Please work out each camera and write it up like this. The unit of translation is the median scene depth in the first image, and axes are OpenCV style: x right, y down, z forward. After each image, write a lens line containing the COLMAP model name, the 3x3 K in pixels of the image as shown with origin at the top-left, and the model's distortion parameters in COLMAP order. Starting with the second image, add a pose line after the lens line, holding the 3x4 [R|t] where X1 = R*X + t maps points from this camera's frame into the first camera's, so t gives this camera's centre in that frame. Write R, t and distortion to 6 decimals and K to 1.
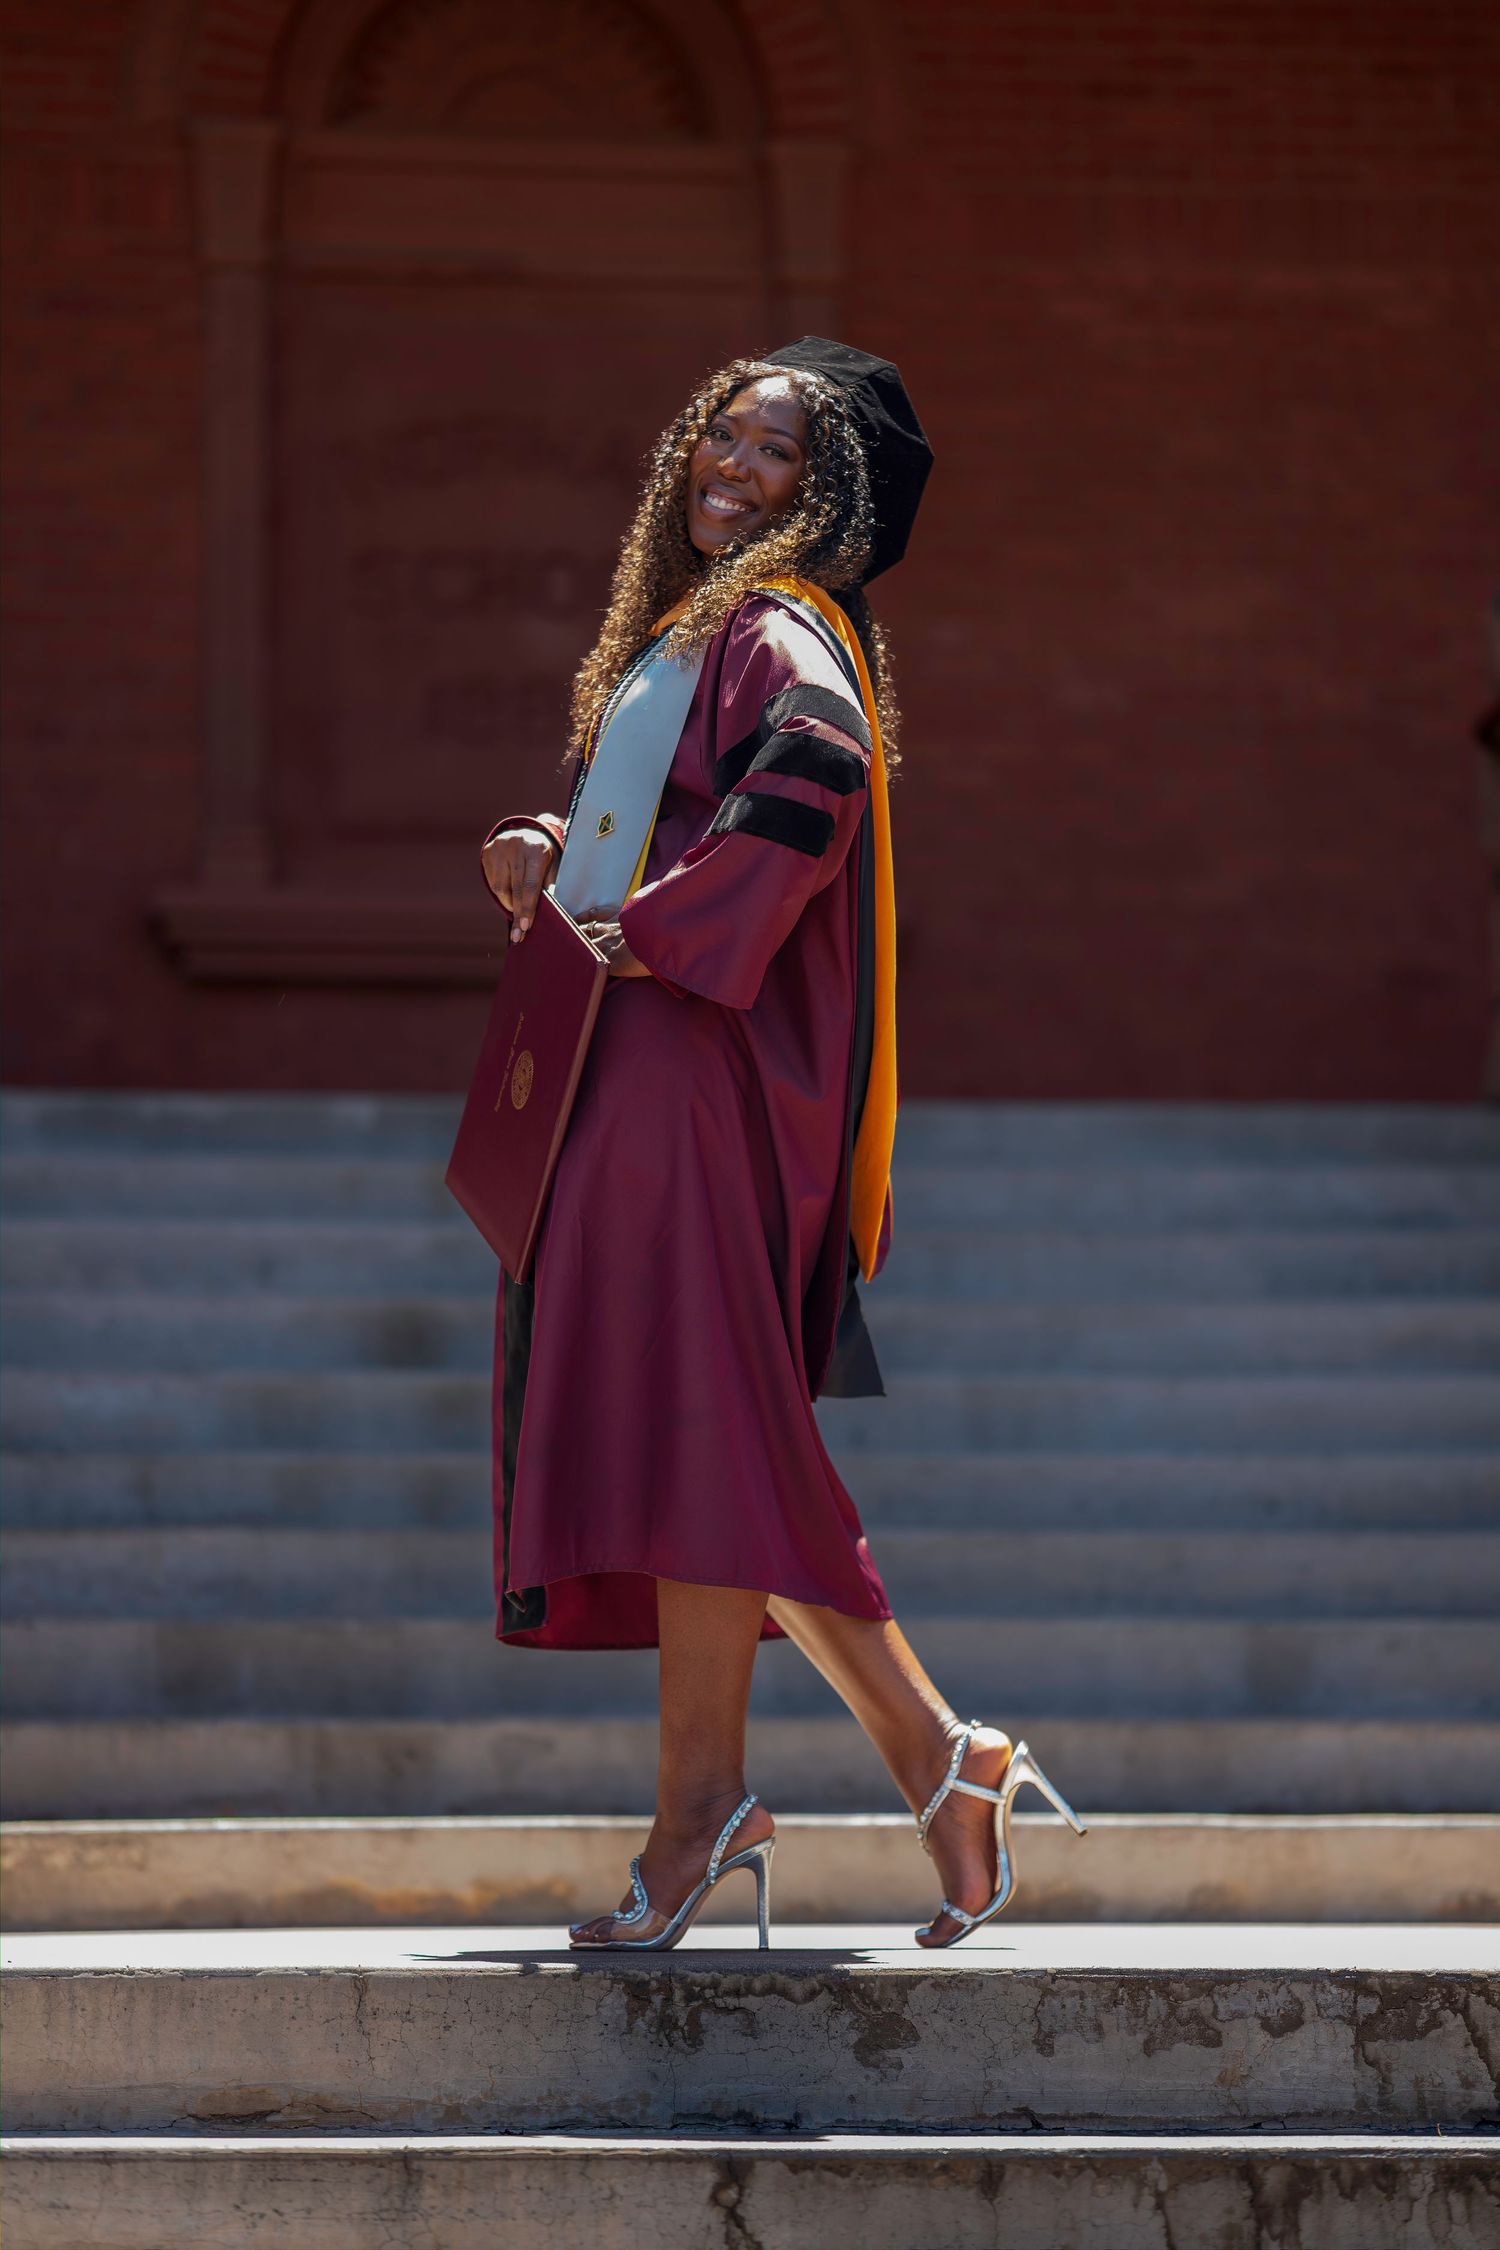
lens RADIAL K [[5465.7, 0, 764.5], [0, 5465.7, 1154.7], [0, 0, 1]] dist [0.351105, 0.596165]
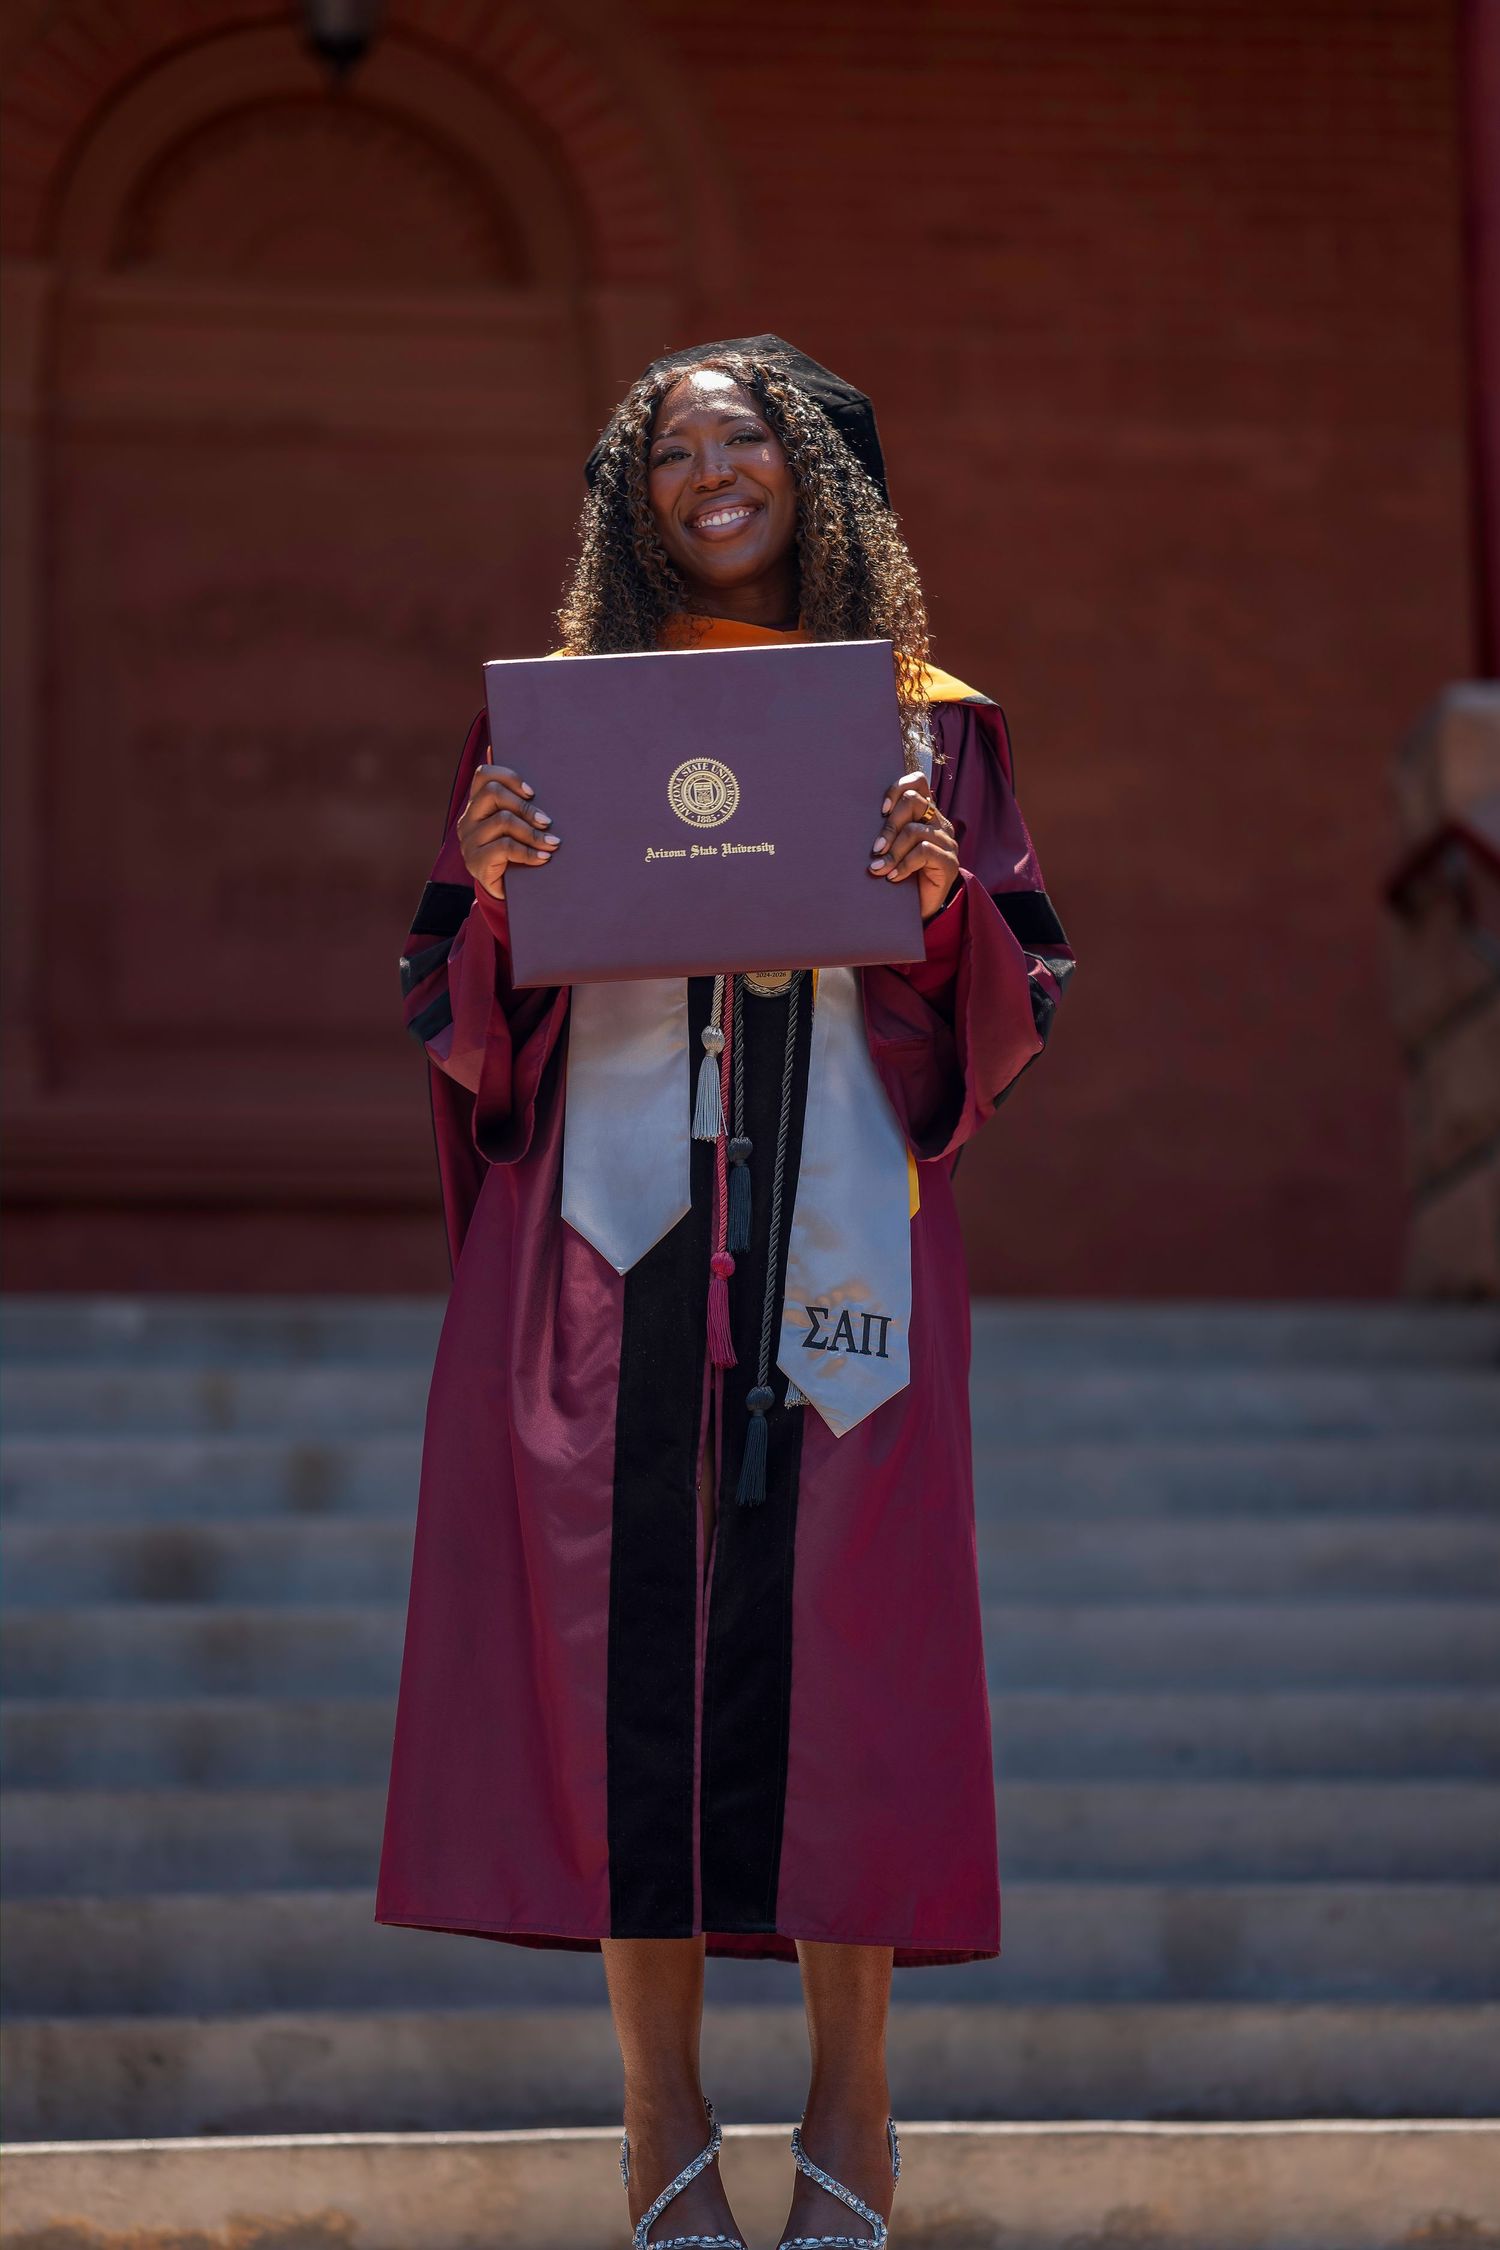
lens RADIAL K [[5576.9, 0, 750.0], [0, 5576.9, 1125.0], [0, 0, 1]] dist [0.410580, 0.361753]
pose [[0.999627, -0.006266, 0.026590, 0.003888], [0.007816, 0.998252, -0.058589, 0.029364], [-0.026176, 0.058775, 0.997928, 0.211305]]
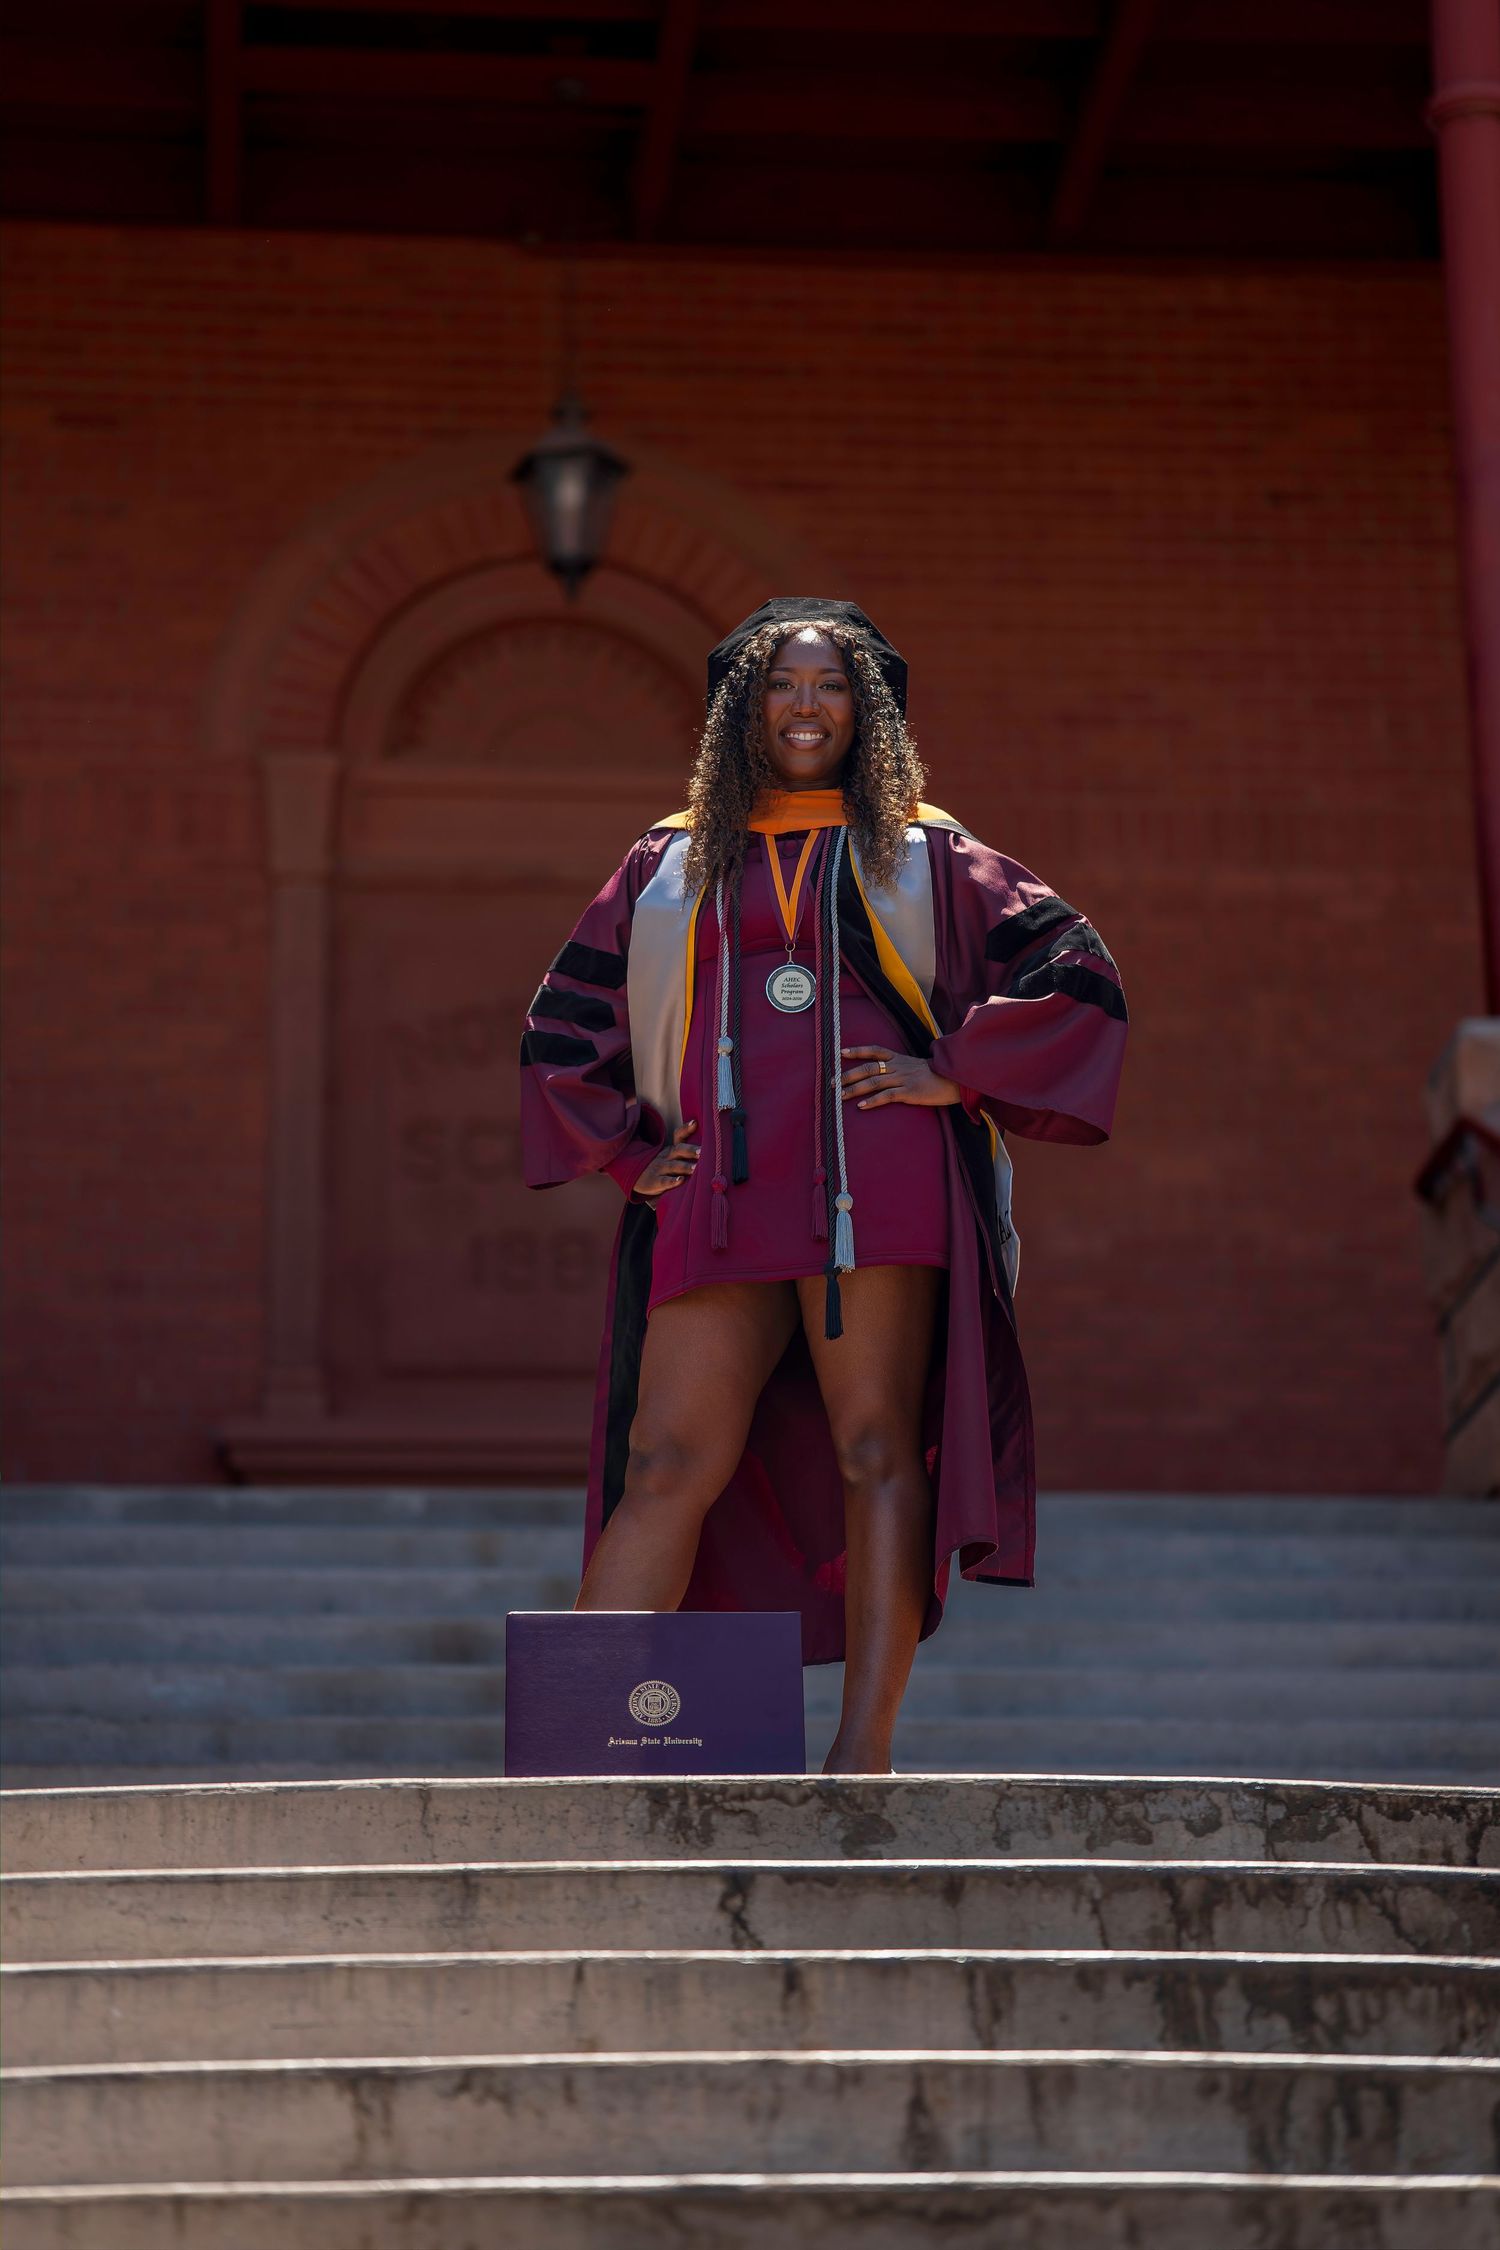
lens RADIAL K [[5362.3, 0, 720.1], [0, 5362.3, 1121.2], [0, 0, 1]] dist [0.357651, 0.640377]
pose [[0.999791, -0.015672, -0.013157, 0.007793], [0.013232, 0.985610, -0.168516, 0.201085], [0.015608, 0.168307, 0.985611, -0.166476]]
